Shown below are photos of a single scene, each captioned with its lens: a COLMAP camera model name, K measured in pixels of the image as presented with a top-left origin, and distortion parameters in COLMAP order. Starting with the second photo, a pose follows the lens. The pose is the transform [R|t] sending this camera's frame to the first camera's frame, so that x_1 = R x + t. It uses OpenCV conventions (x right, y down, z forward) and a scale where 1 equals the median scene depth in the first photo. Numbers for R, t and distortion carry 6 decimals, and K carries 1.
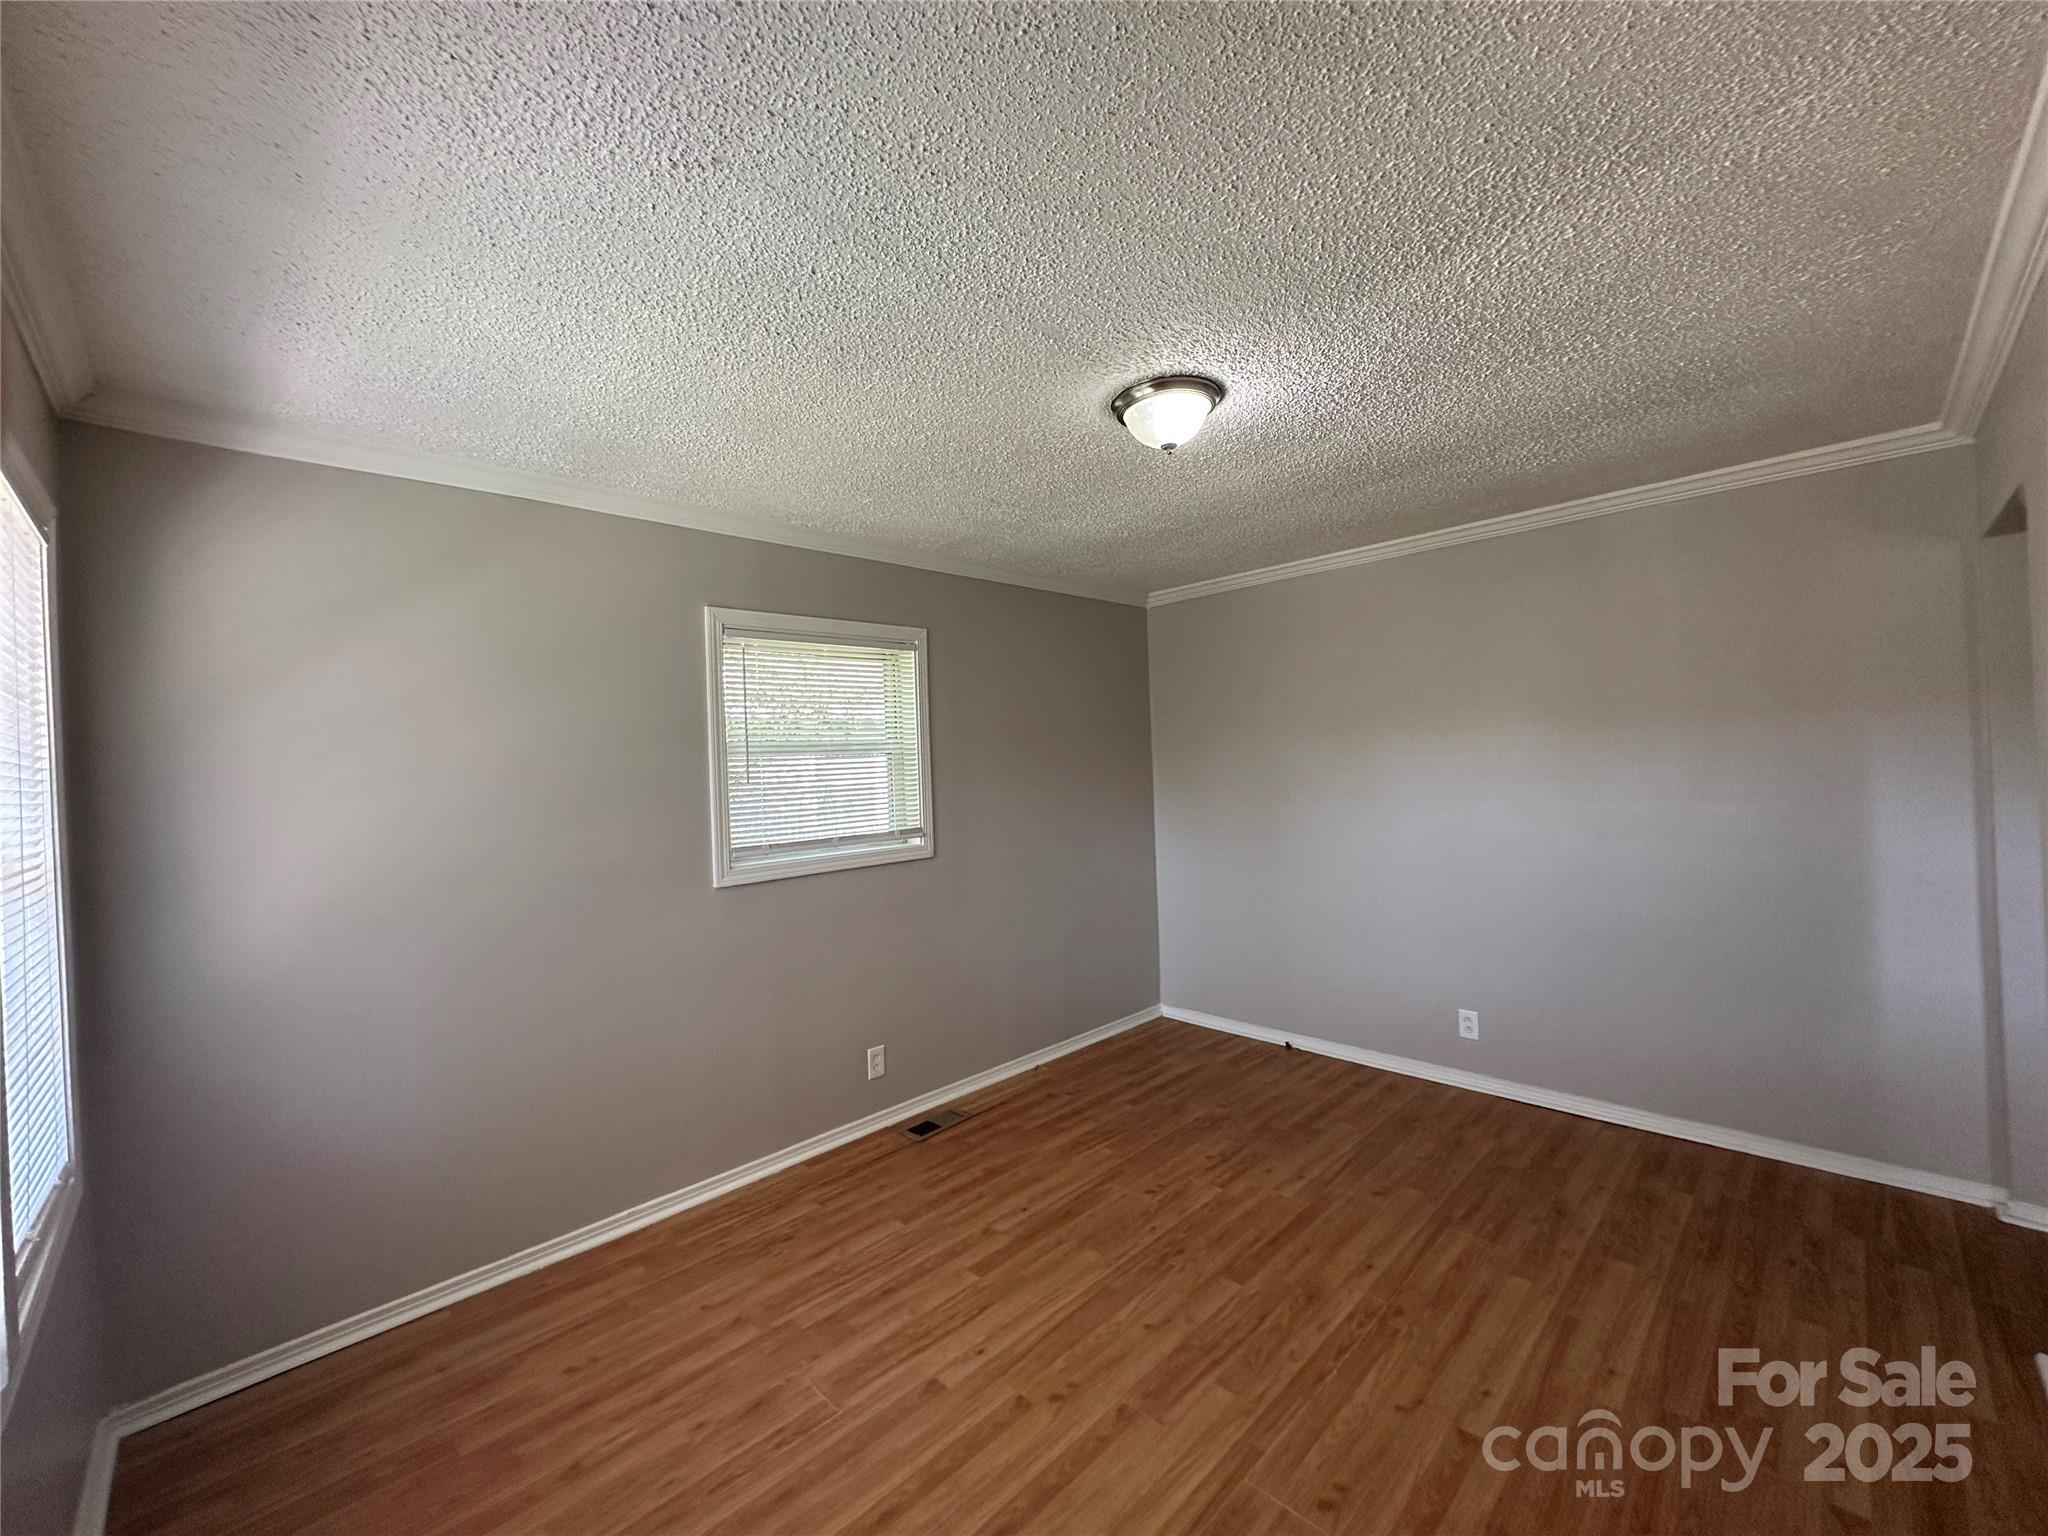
lens RADIAL K [[822.4, 0, 1024.0], [0, 822.4, 768.0], [0, 0, 1]] dist [-0.006690, -0.000026]
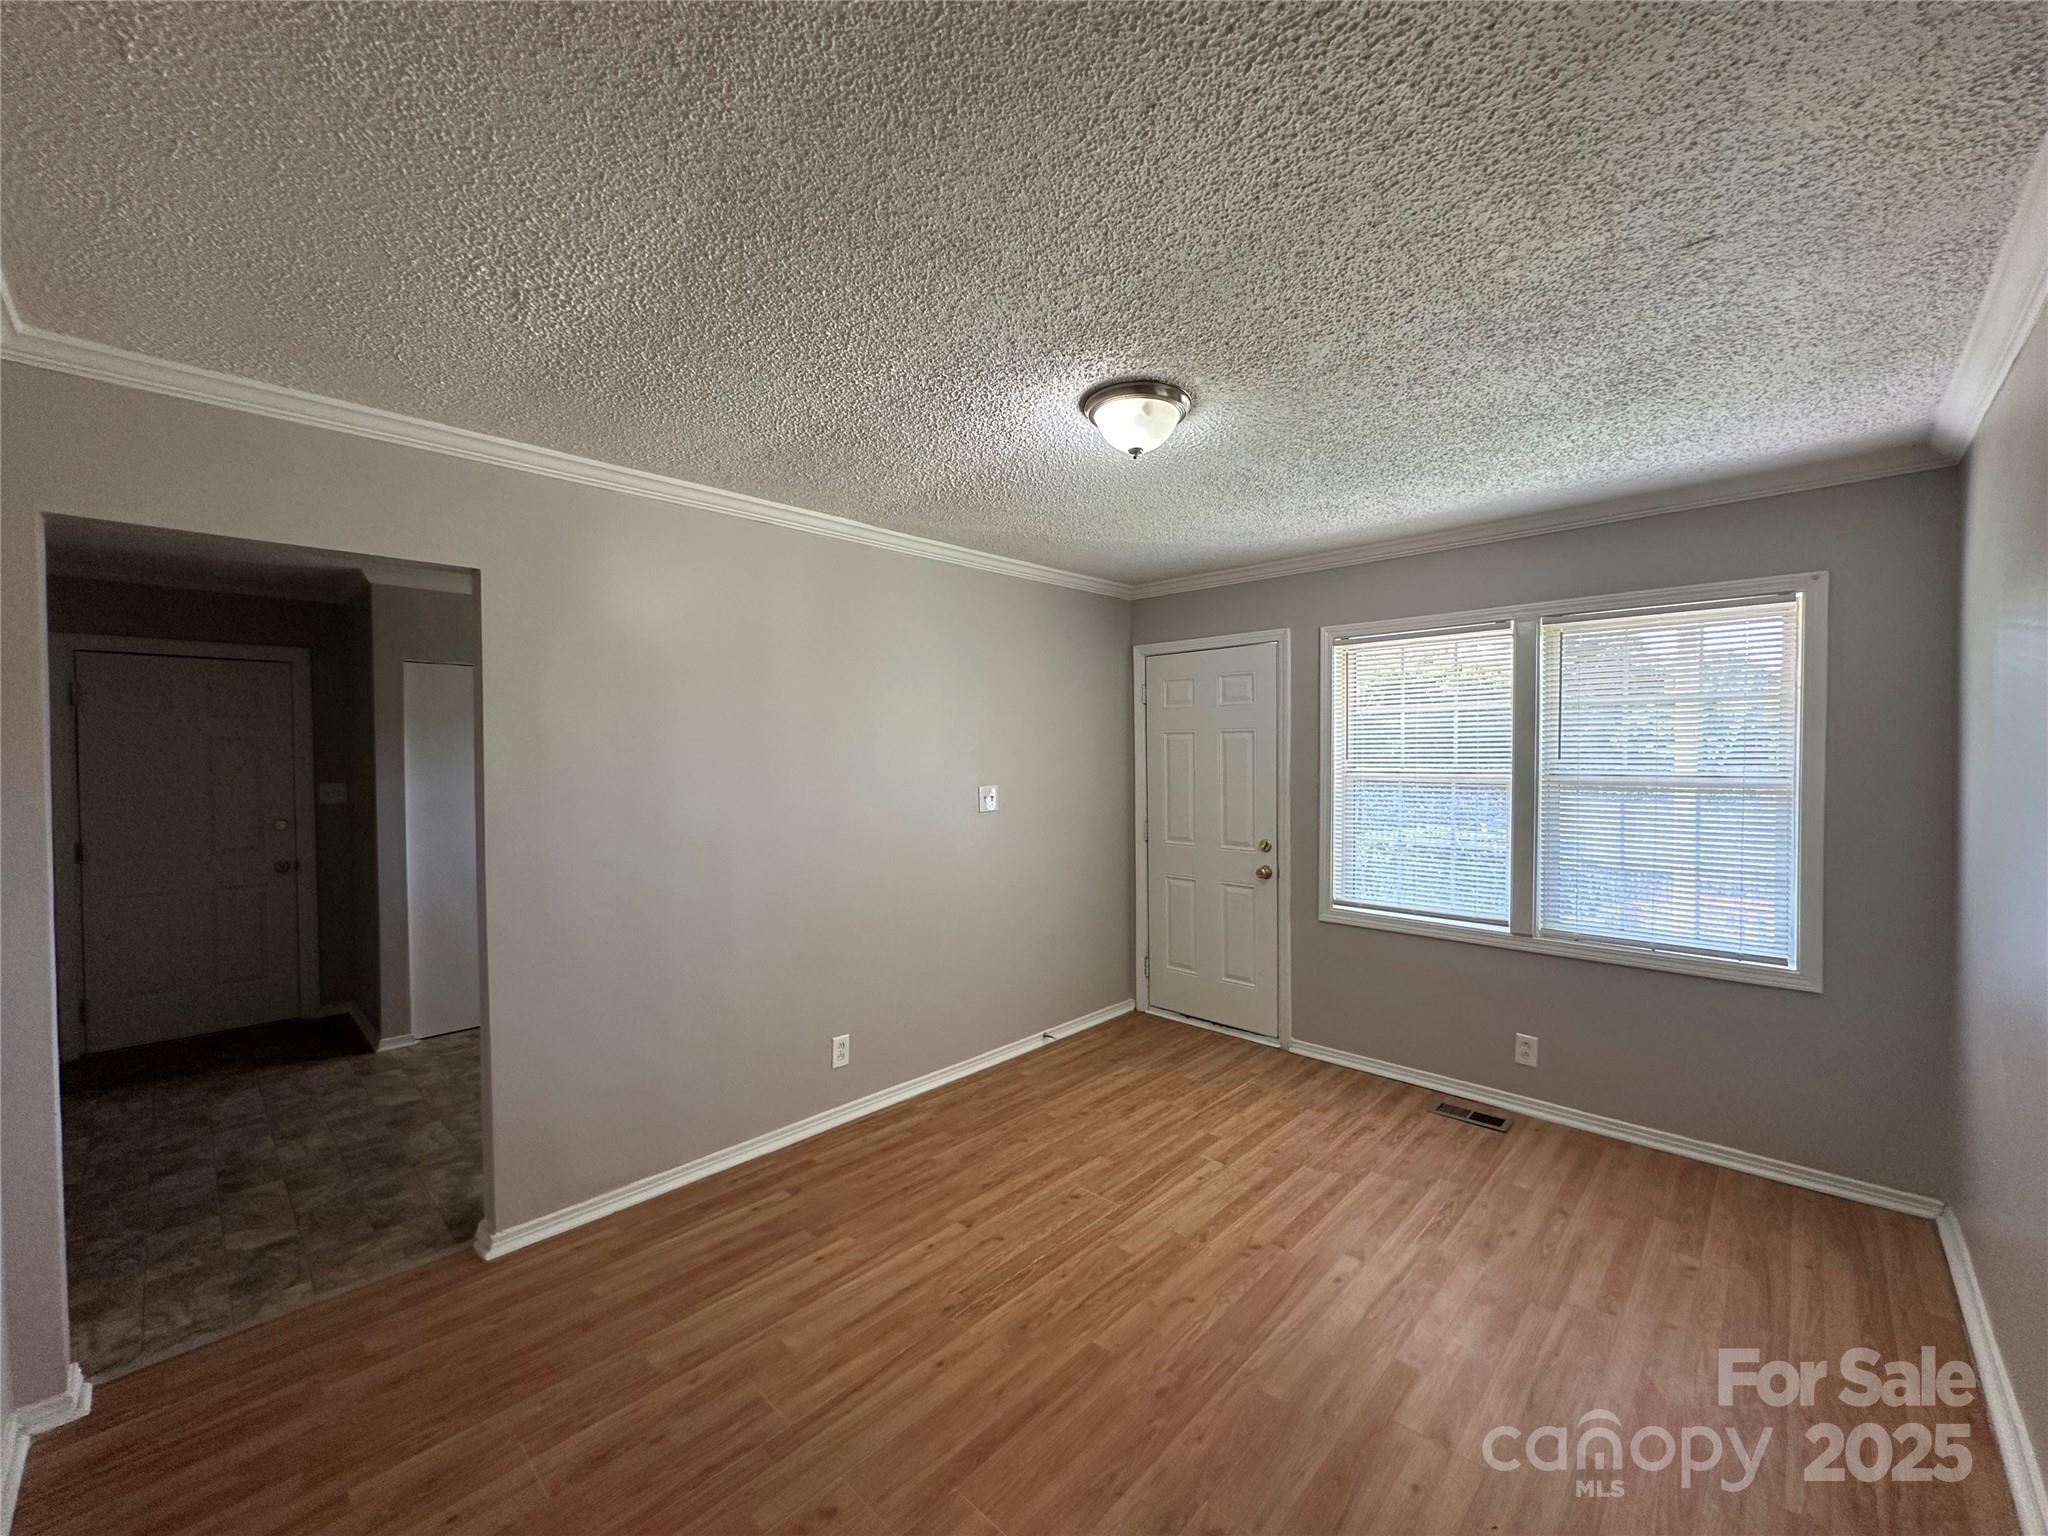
lens RADIAL K [[822.4, 0, 1024.0], [0, 822.4, 768.0], [0, 0, 1]] dist [-0.006690, -0.000026]
pose [[-0.998570, 0.047072, -0.025331, 0.367653], [0.046374, 0.998547, 0.027454, -0.034899], [0.026586, 0.026240, -0.999302, 2.072122]]
